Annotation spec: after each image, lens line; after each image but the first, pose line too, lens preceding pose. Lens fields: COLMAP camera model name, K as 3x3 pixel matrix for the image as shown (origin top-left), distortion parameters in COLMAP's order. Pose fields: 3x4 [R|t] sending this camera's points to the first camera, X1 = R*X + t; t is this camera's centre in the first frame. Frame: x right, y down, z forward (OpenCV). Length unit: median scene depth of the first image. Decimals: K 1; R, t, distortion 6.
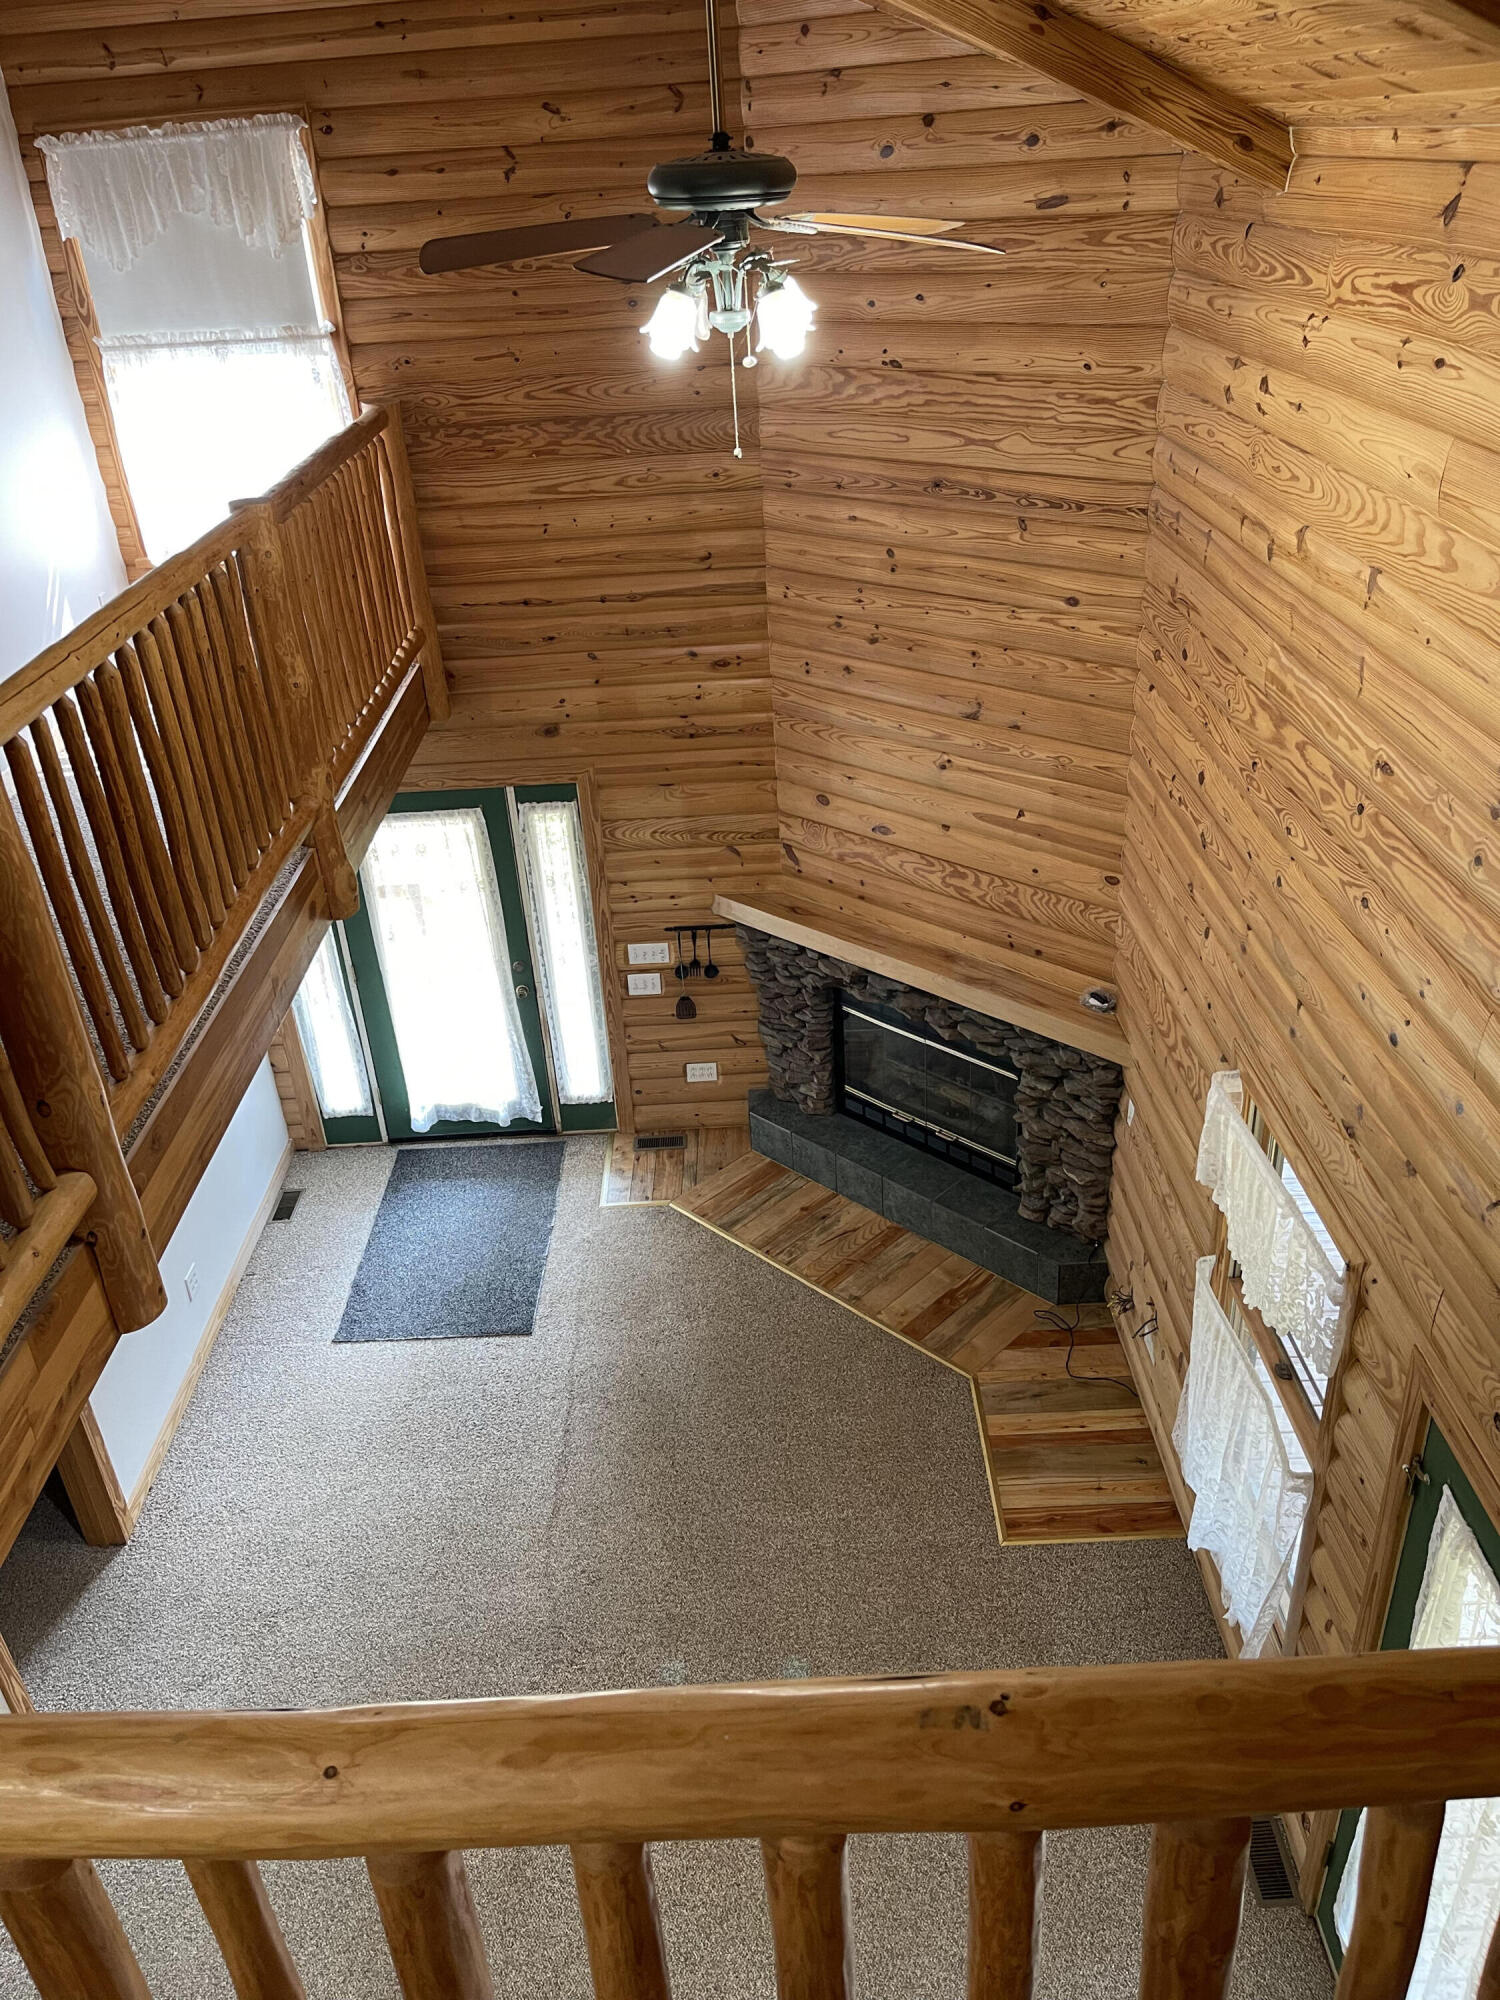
lens RADIAL K [[1495.6, 0, 744.2], [0, 1495.6, 1011.0], [0, 0, 1]] dist [0.036977, -0.043985]
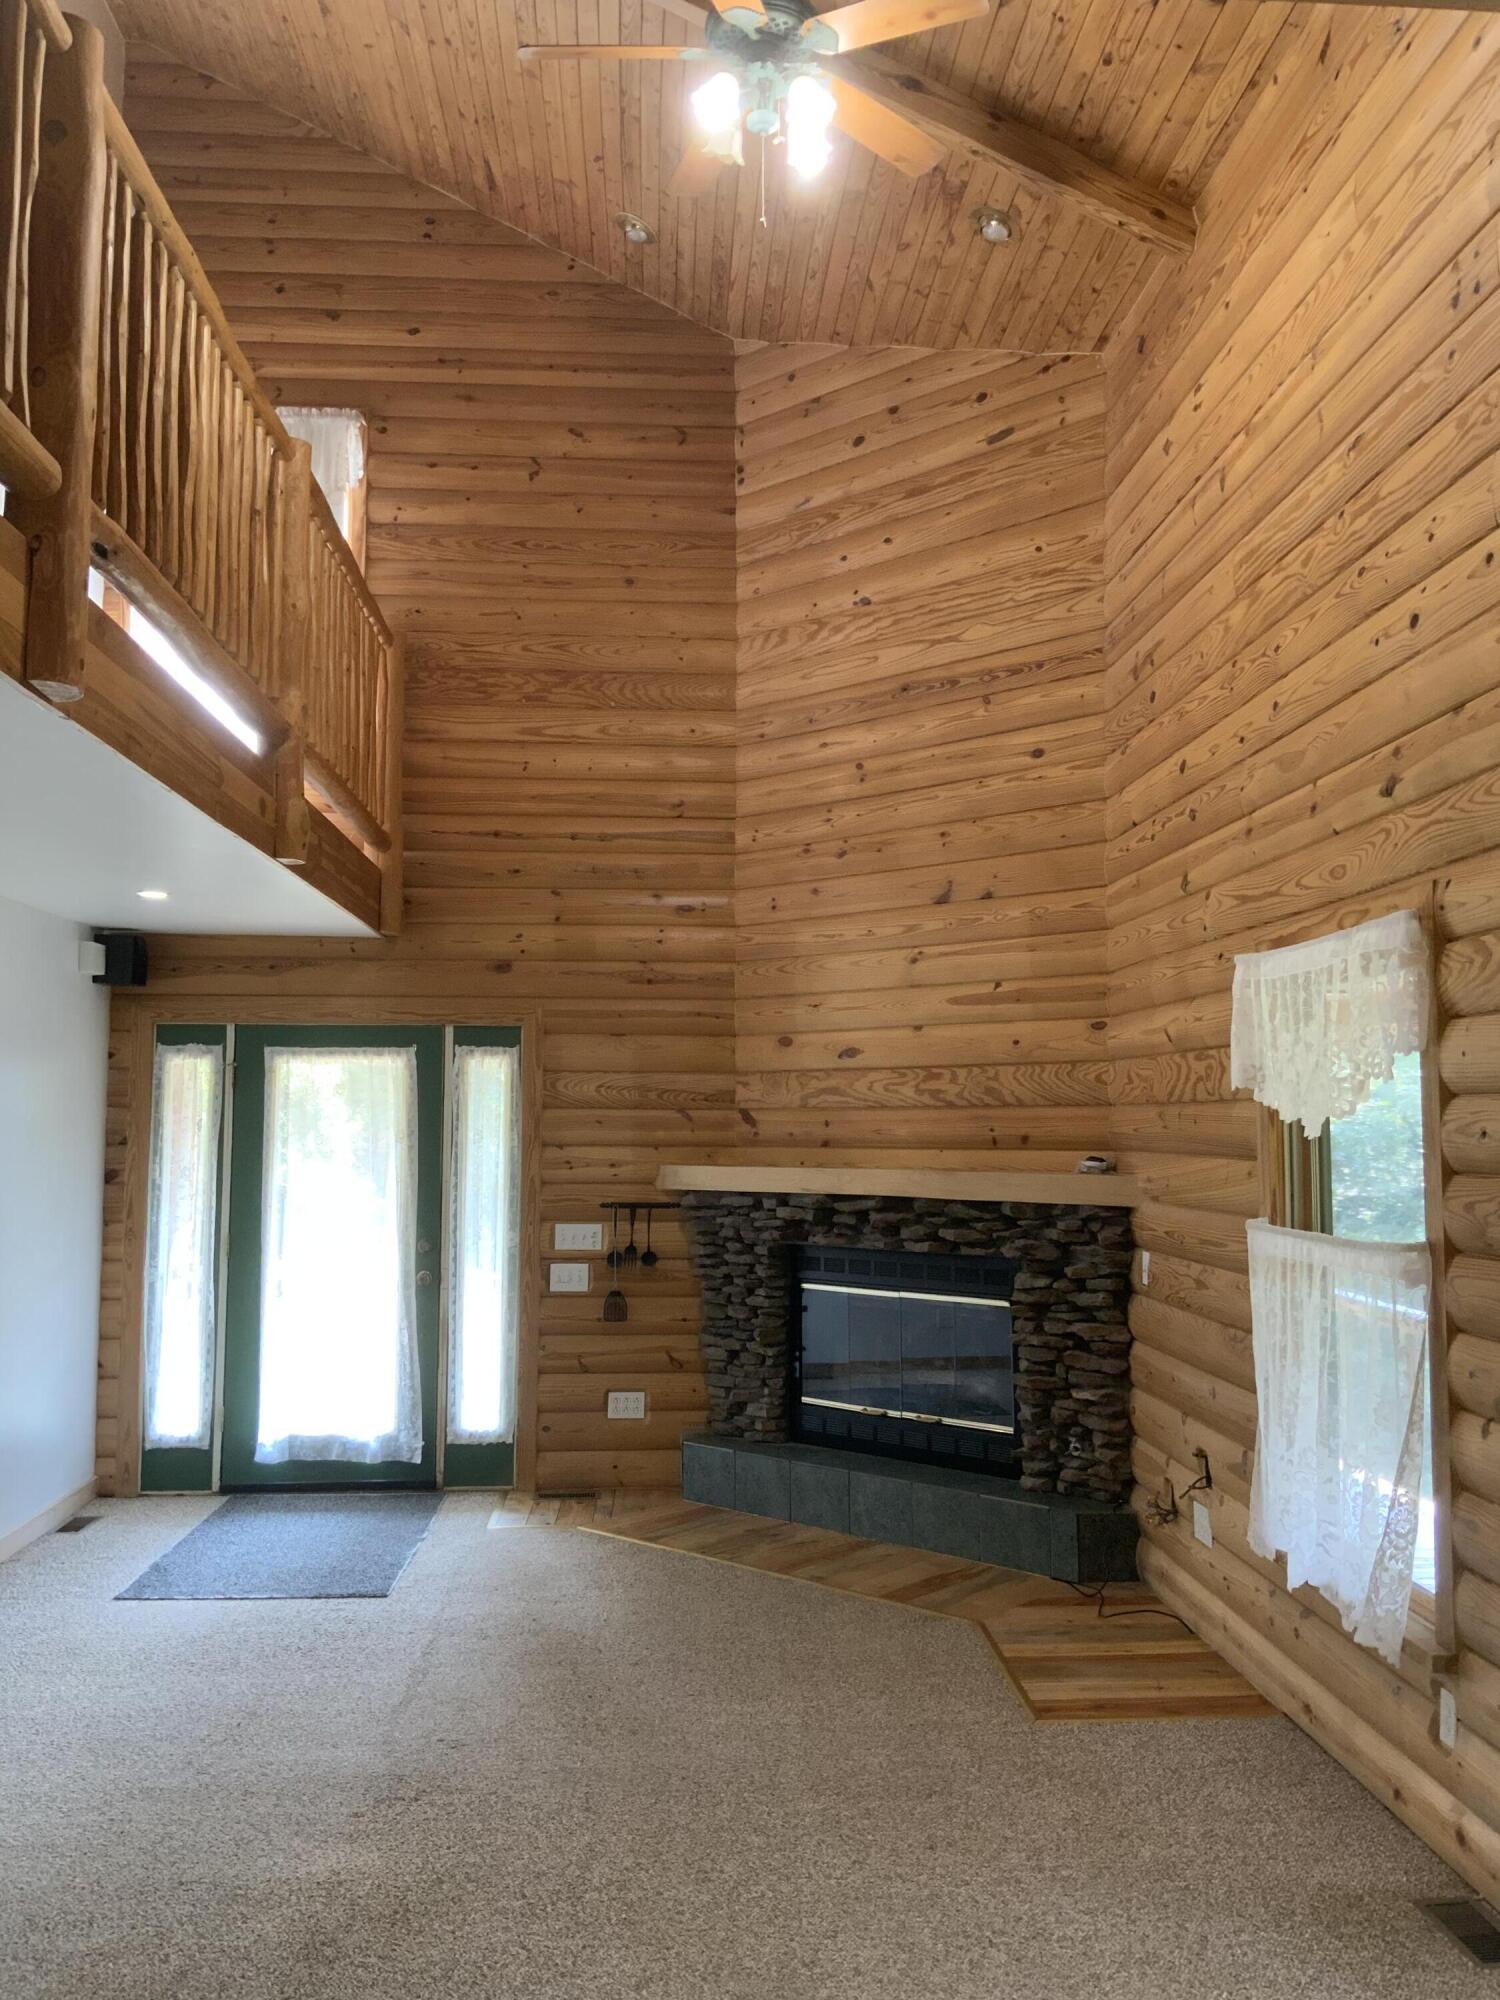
lens RADIAL K [[1637.2, 0, 763.1], [0, 1637.2, 988.7], [0, 0, 1]] dist [0.066307, -0.093230]
pose [[0.996706, 0.063098, 0.050956, -0.017125], [-0.023567, 0.826493, -0.562453, 0.443188], [-0.077605, 0.559399, 0.825257, 0.142810]]
